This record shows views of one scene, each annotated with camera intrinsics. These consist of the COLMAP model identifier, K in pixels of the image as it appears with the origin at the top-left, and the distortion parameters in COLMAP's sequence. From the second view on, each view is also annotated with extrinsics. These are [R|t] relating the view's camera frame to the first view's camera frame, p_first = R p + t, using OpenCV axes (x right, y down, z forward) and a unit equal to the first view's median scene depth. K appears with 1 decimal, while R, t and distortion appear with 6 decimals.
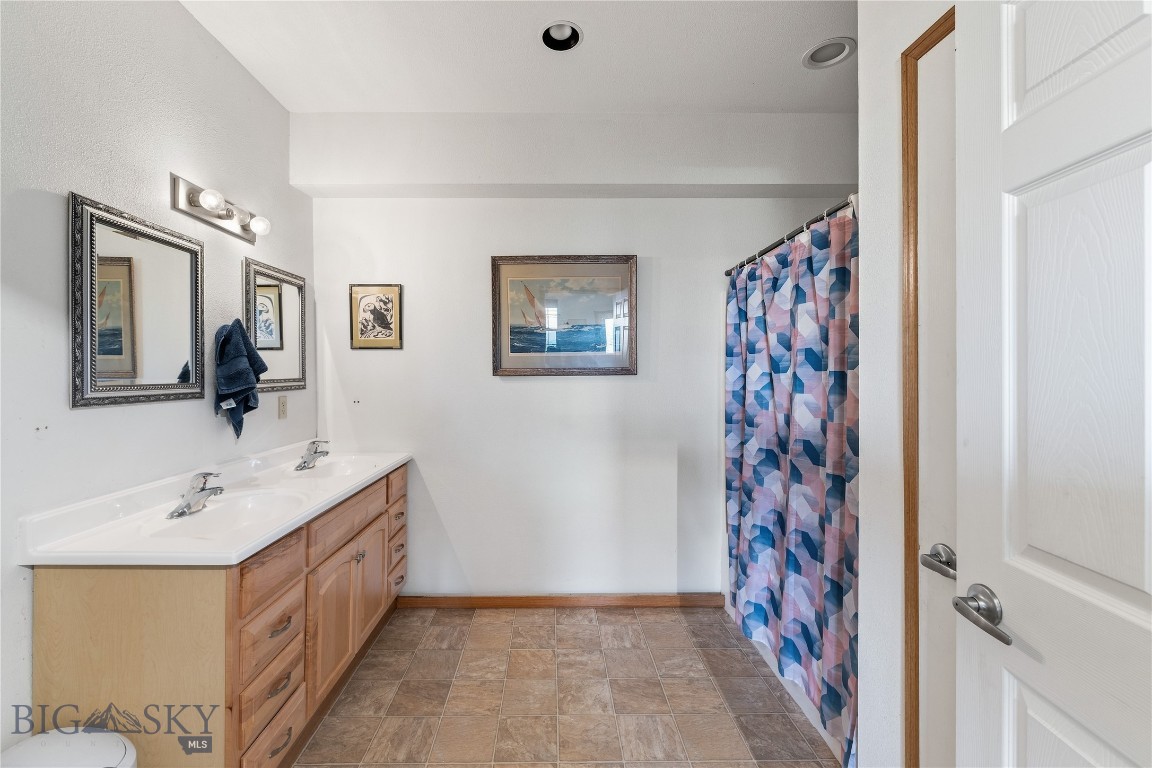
lens RADIAL K [[465.7, 0, 568.1], [0, 465.7, 373.4], [0, 0, 1]] dist [-0.002950, 0.000050]
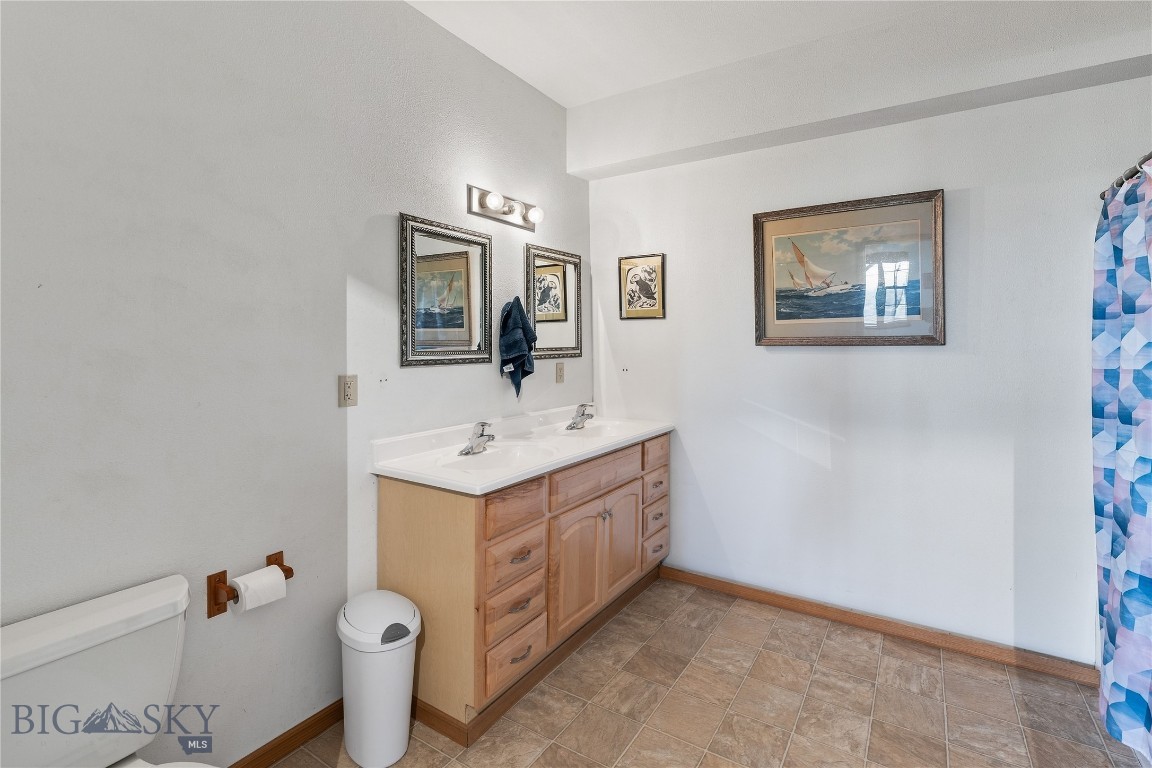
lens RADIAL K [[512.3, 0, 613.1], [0, 512.3, 342.9], [0, 0, 1]] dist [-0.003254, 0.000389]
pose [[0.860890, 0.002145, -0.508786, 0.135816], [-0.002184, 0.999997, 0.000521, -0.000098], [0.508786, 0.000662, 0.860893, -0.001860]]
